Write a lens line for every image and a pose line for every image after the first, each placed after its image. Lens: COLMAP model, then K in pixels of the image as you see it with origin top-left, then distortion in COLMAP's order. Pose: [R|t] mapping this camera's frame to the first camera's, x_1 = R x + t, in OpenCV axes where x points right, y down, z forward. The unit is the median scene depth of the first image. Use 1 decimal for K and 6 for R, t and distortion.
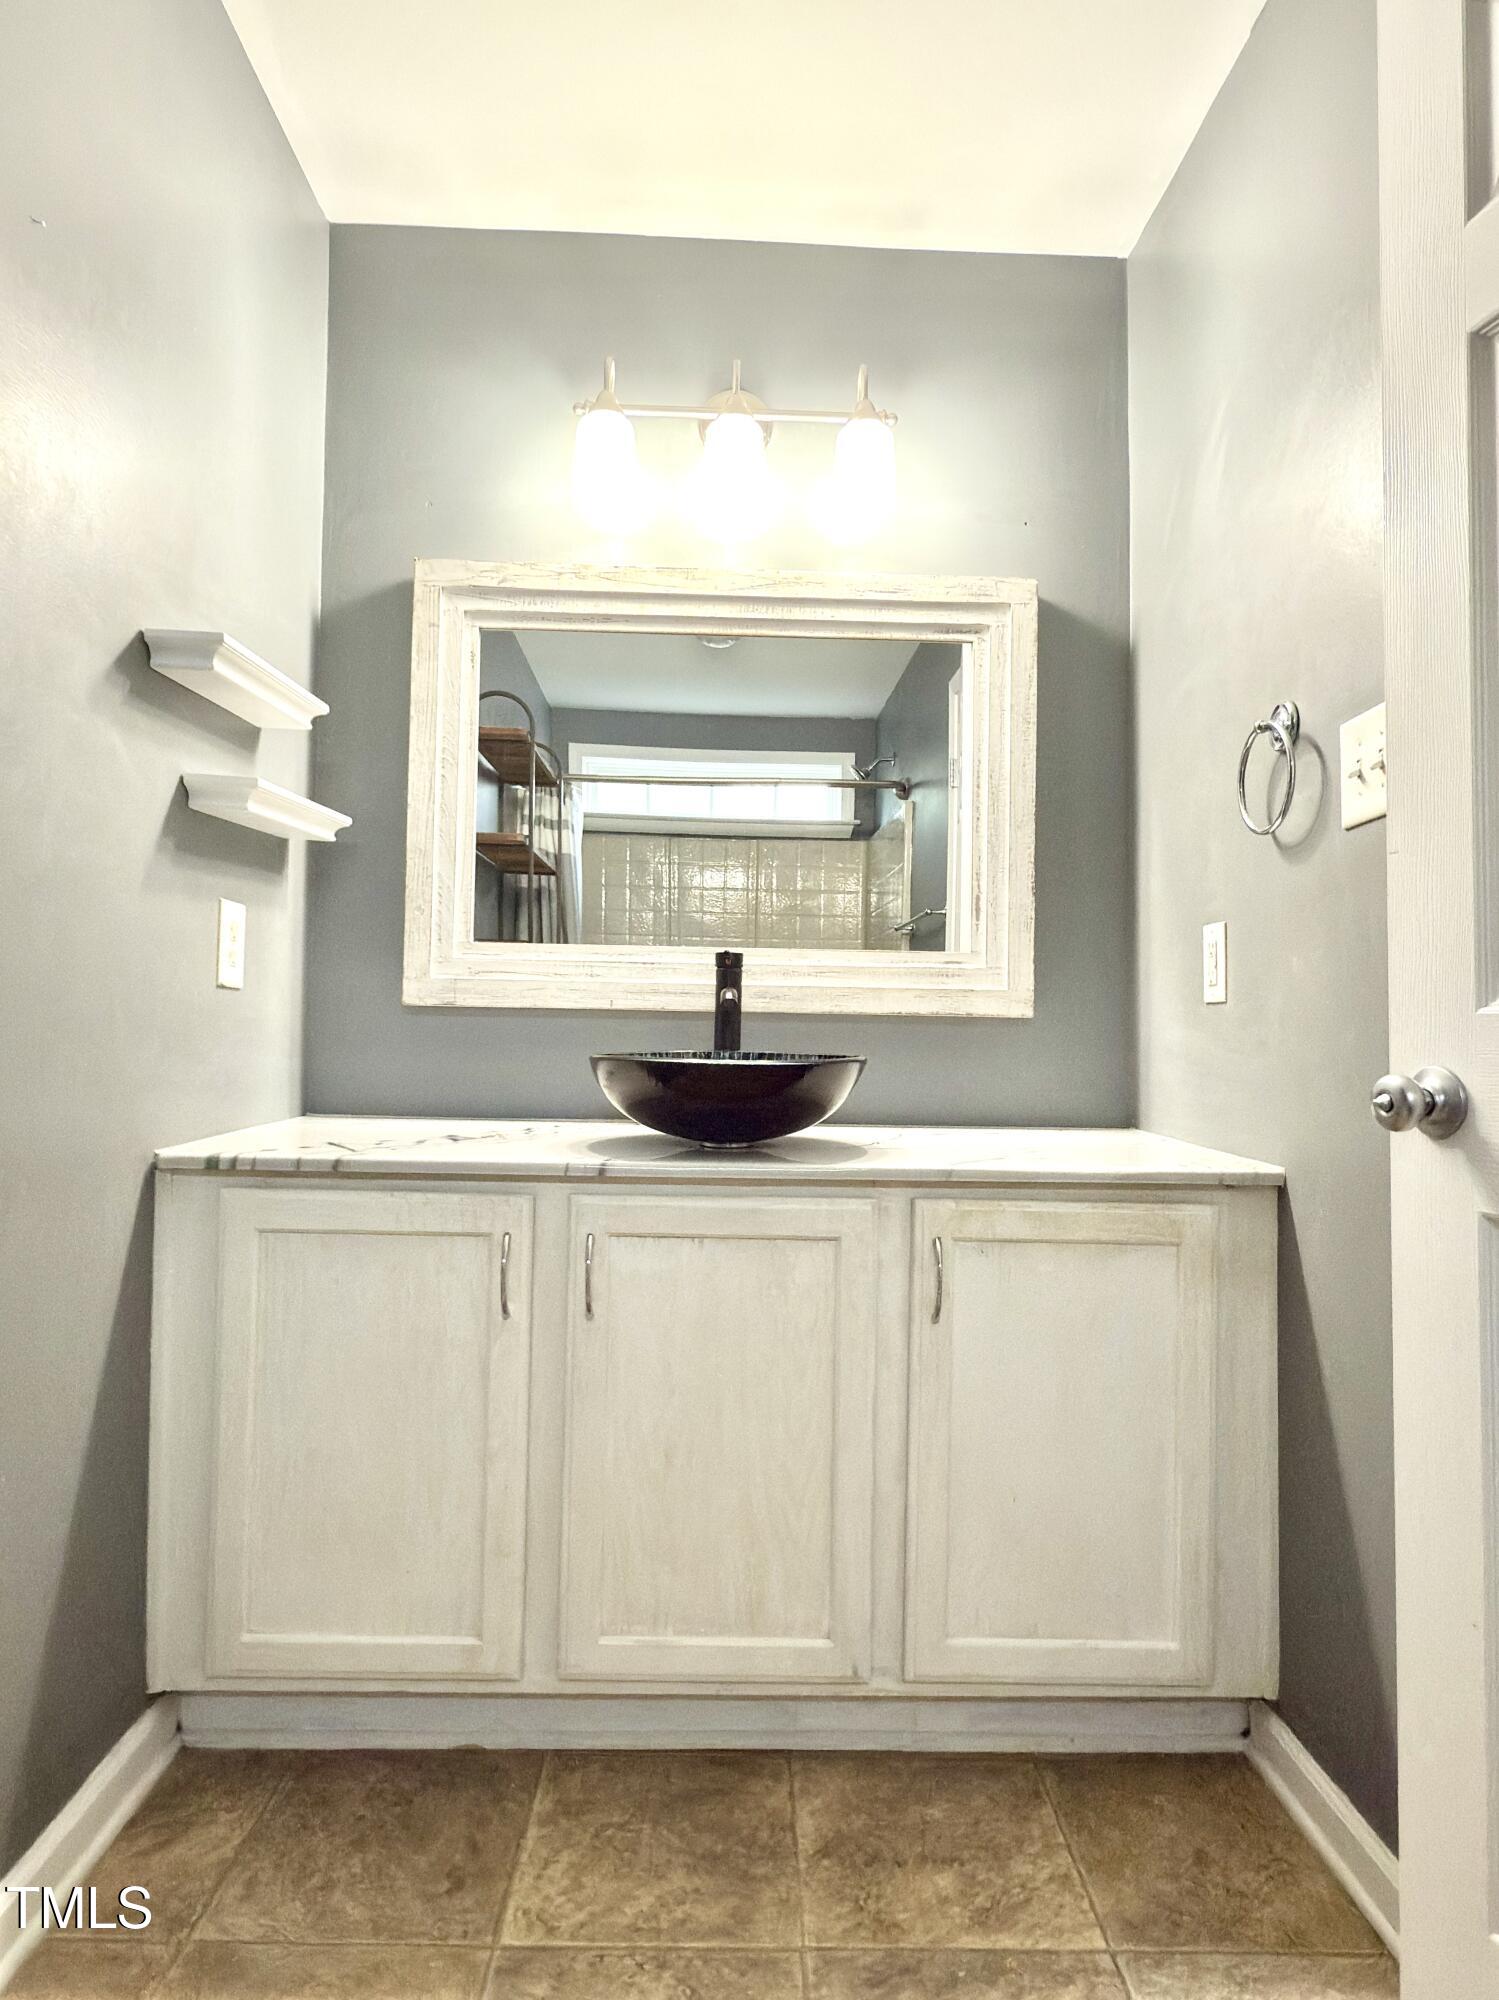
lens RADIAL K [[1186.4, 0, 750.6], [0, 1186.4, 993.7], [0, 0, 1]] dist [-0.004247, -0.001011]
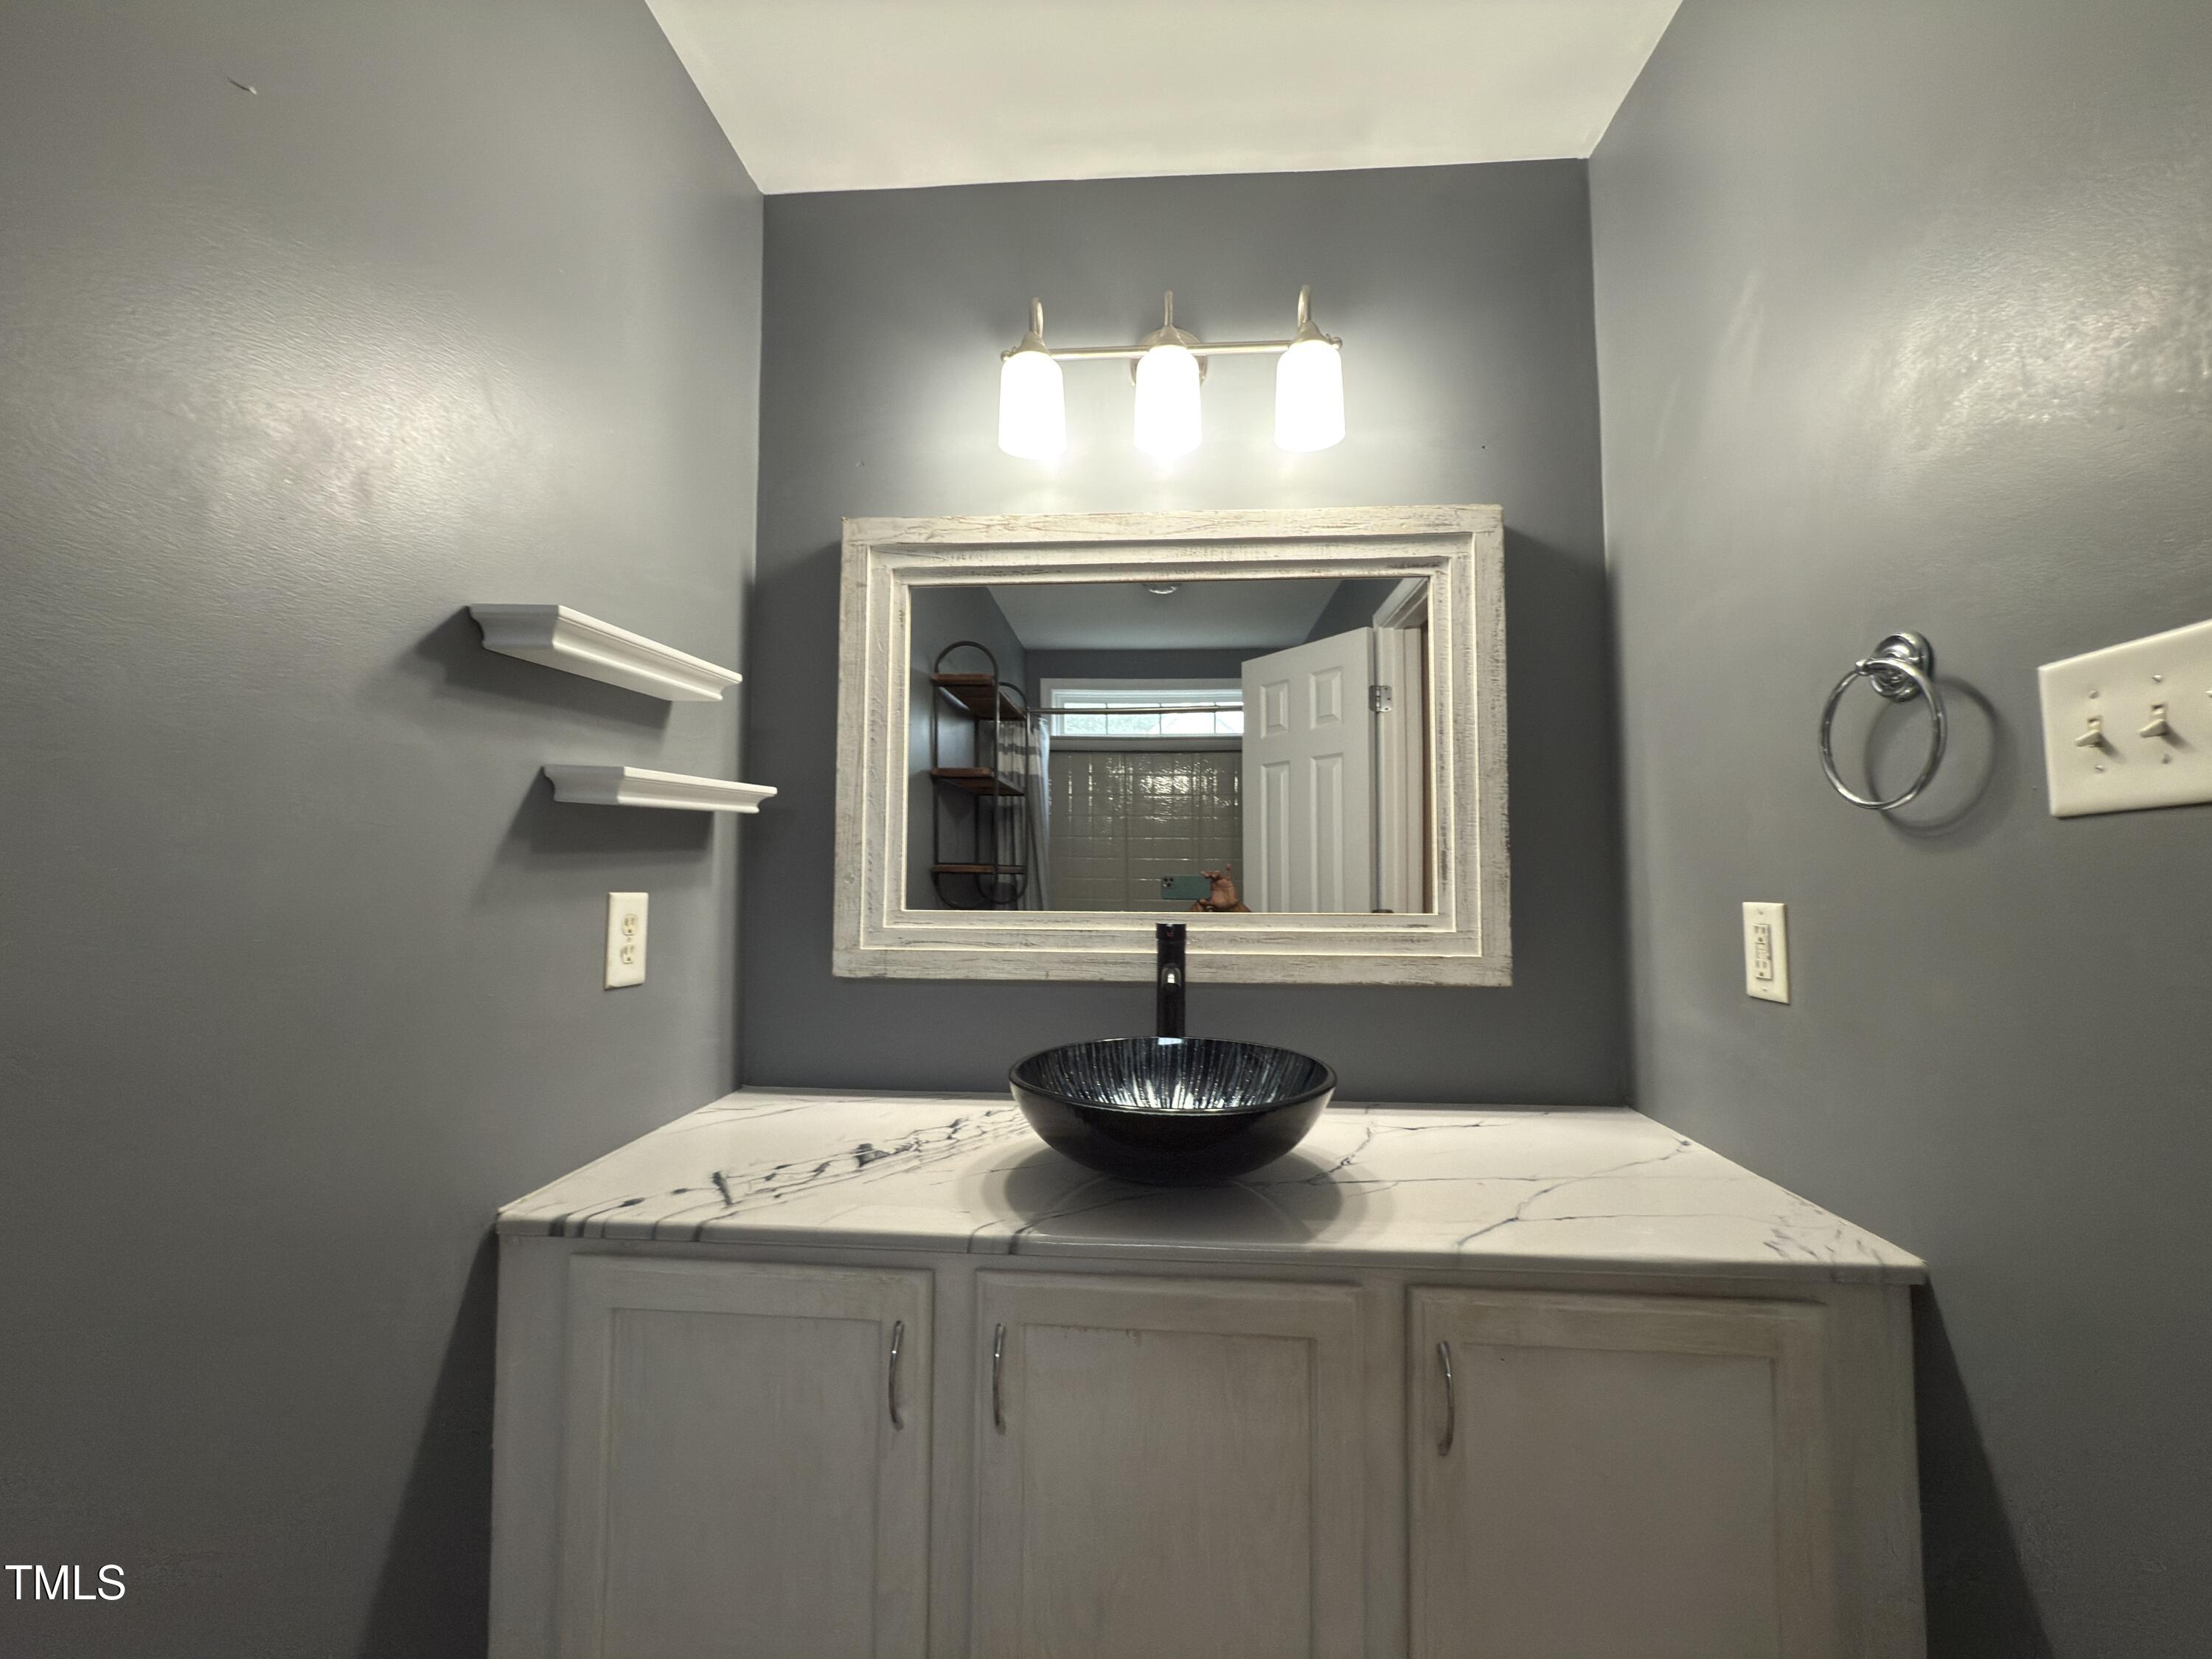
lens RADIAL K [[884.6, 0, 1102.3], [0, 884.6, 828.8], [0, 0, 1]] dist [-0.003374, -0.000790]
pose [[0.994279, -0.017649, -0.105351, 0.002500], [0.015074, 0.999569, -0.025188, -0.089547], [0.105750, 0.023456, 0.994116, 0.303901]]
